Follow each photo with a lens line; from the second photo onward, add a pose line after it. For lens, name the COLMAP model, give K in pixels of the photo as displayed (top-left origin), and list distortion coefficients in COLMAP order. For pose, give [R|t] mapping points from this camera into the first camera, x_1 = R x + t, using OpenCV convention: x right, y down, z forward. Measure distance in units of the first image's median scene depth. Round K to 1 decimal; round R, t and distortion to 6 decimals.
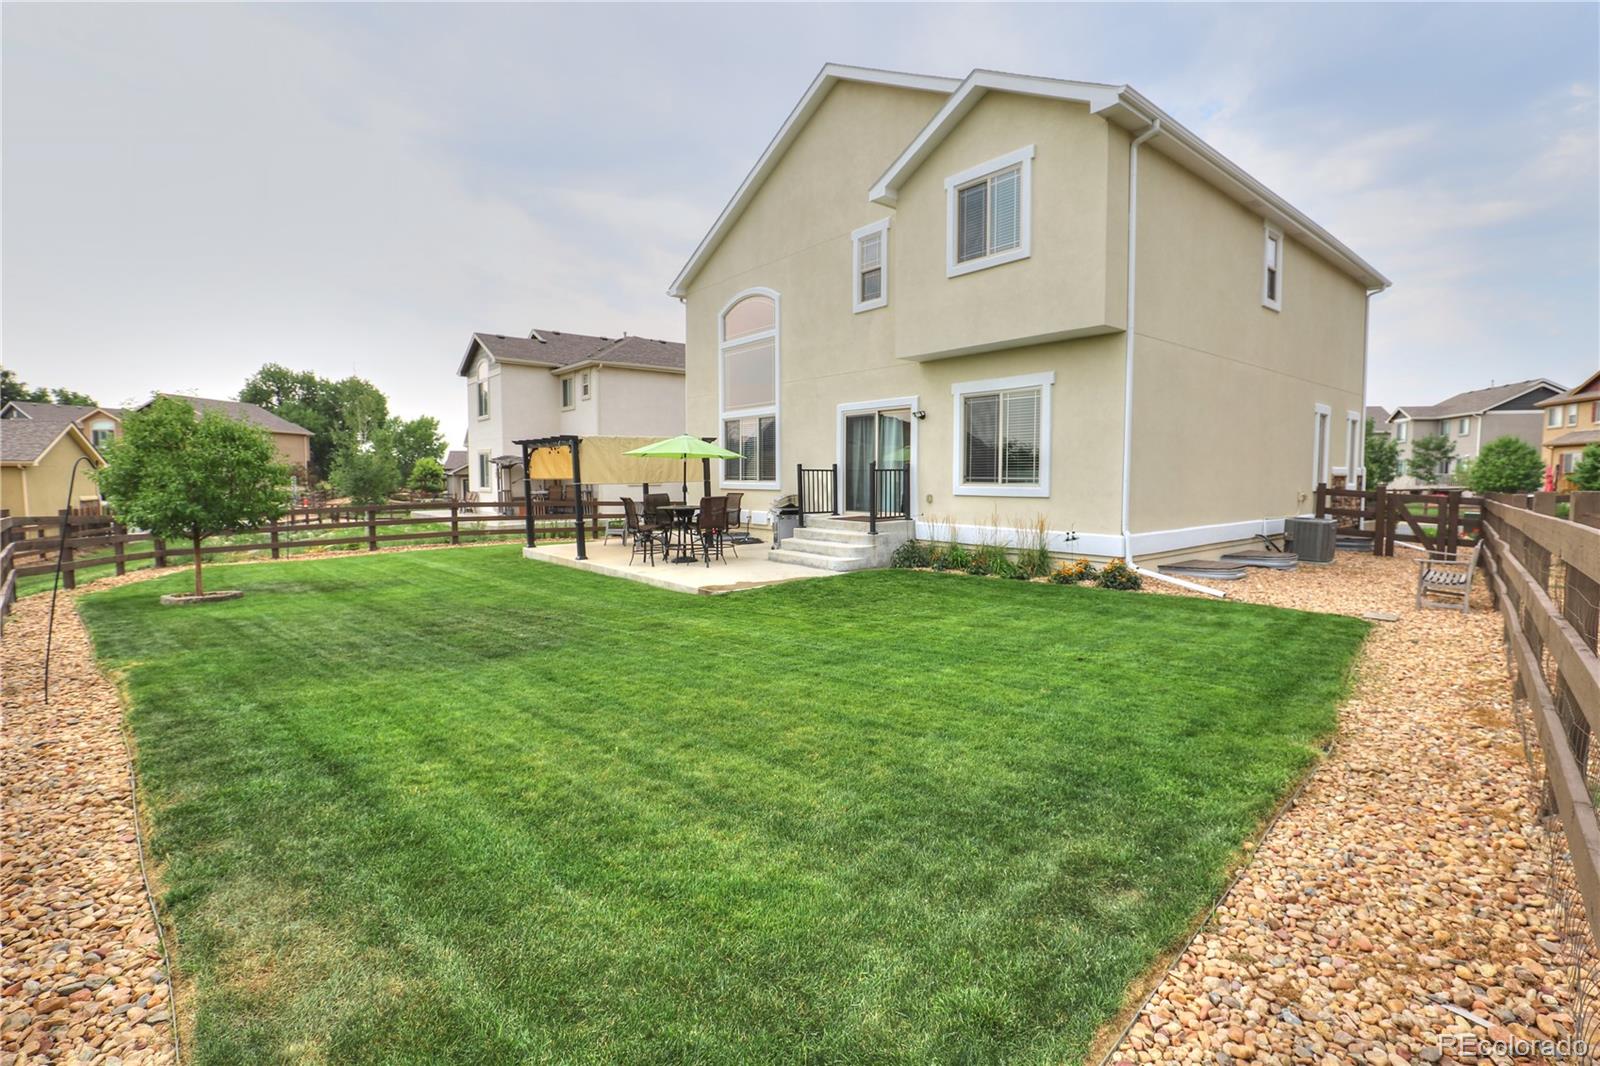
lens RADIAL K [[734.6, 0, 800.0], [0, 734.6, 533.0], [0, 0, 1]] dist [-0.023215, 0.000927]
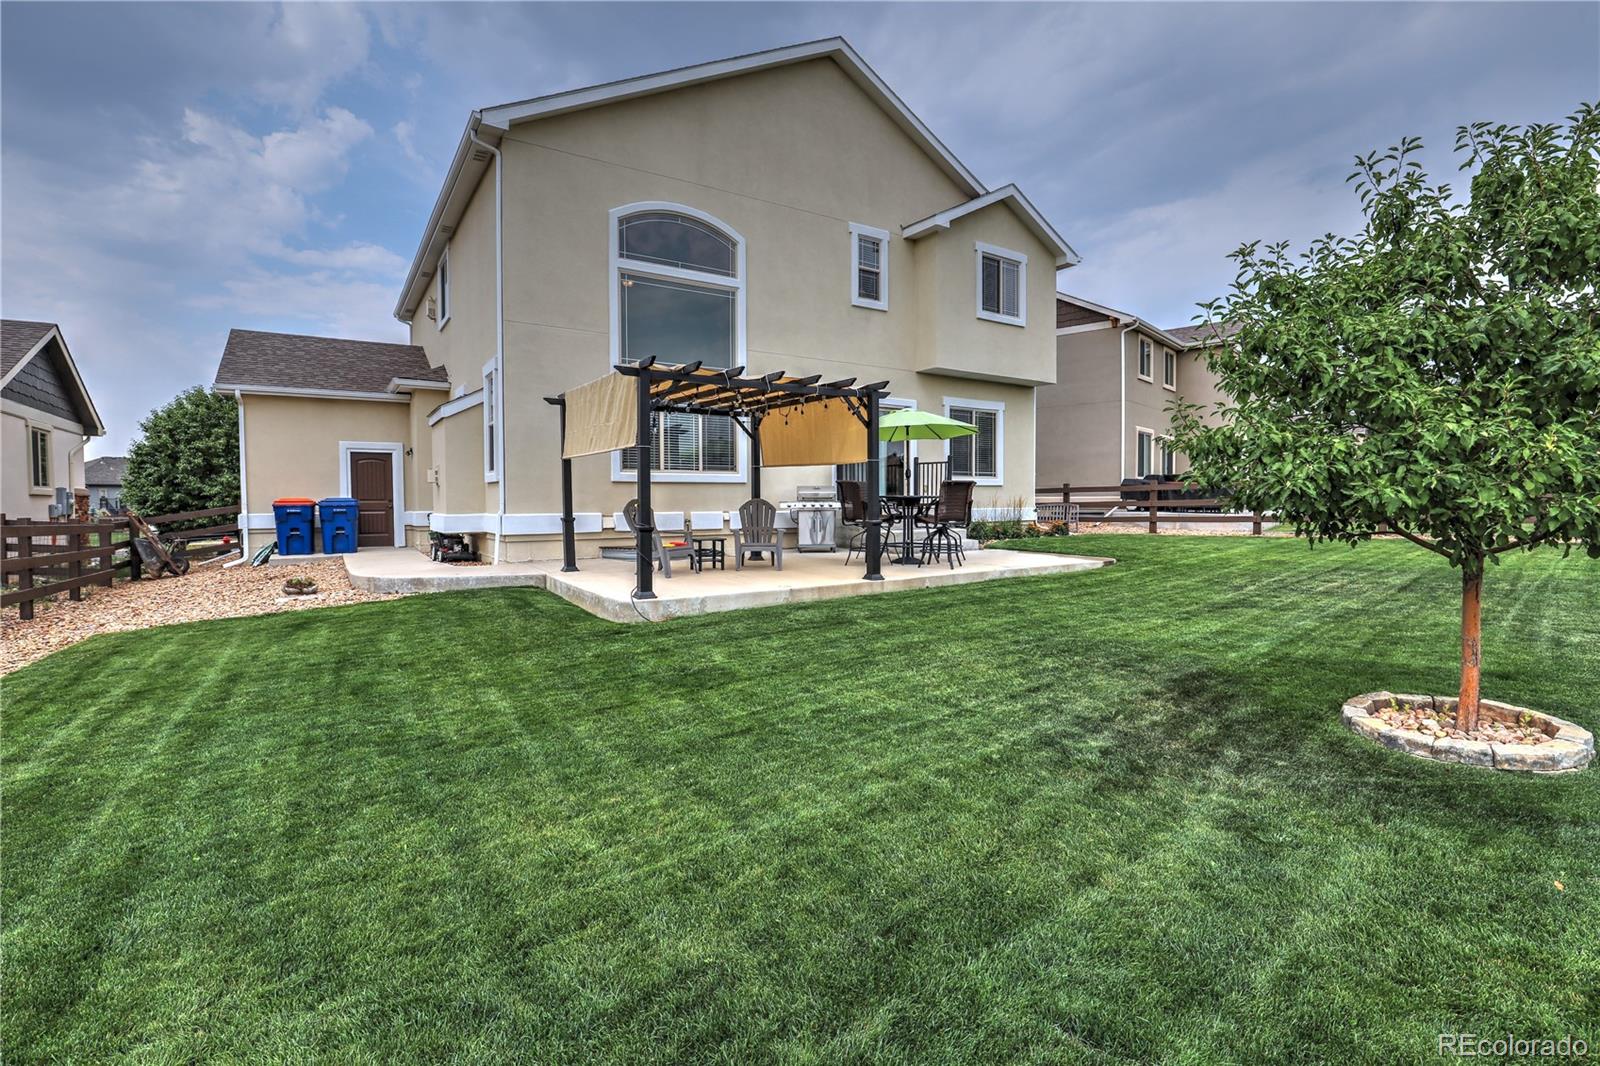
lens RADIAL K [[734.6, 0, 800.0], [0, 734.6, 533.0], [0, 0, 1]] dist [-0.023215, 0.000927]
pose [[0.130248, -0.066987, 0.989216, -1.026976], [0.054334, 0.996698, 0.060339, -0.051023], [-0.989992, 0.045889, 0.133458, 1.006722]]
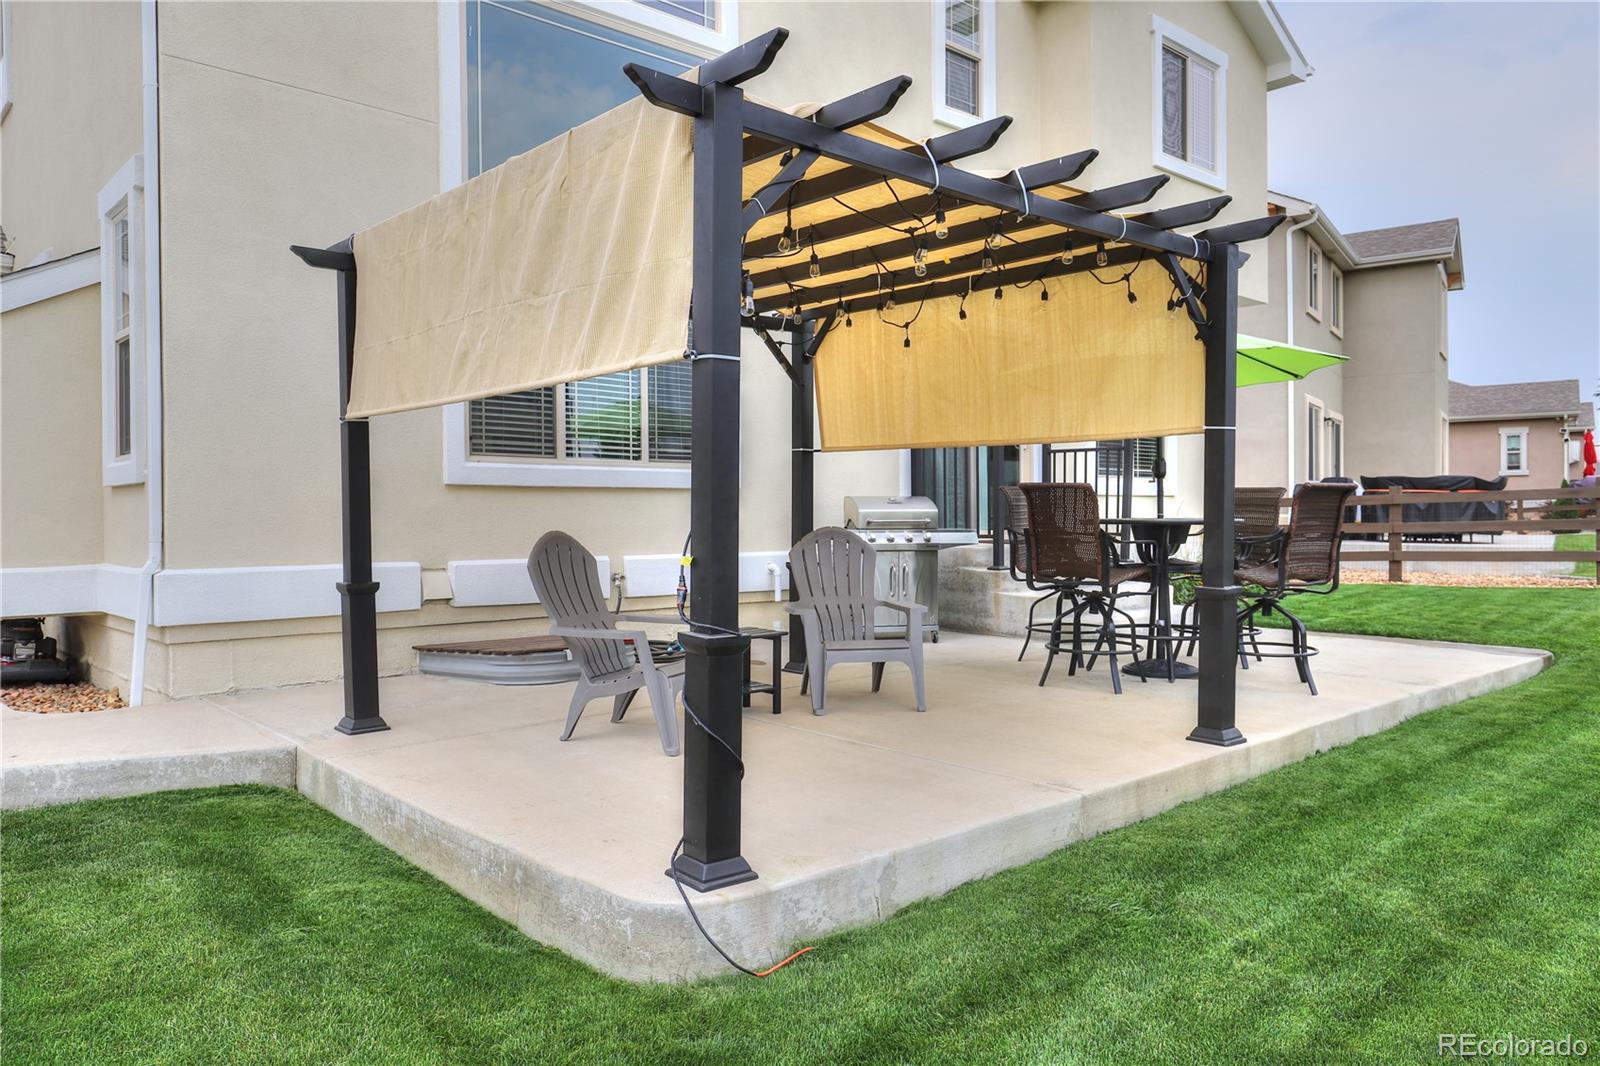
lens RADIAL K [[1122.7, 0, 796.2], [0, 1122.7, 529.9], [0, 0, 1]] dist [0.032647, -0.001218]
pose [[-0.016103, -0.033181, 0.999320, -0.727265], [0.053229, 0.998004, 0.033995, -0.059247], [-0.998452, 0.053740, -0.014305, 1.189252]]
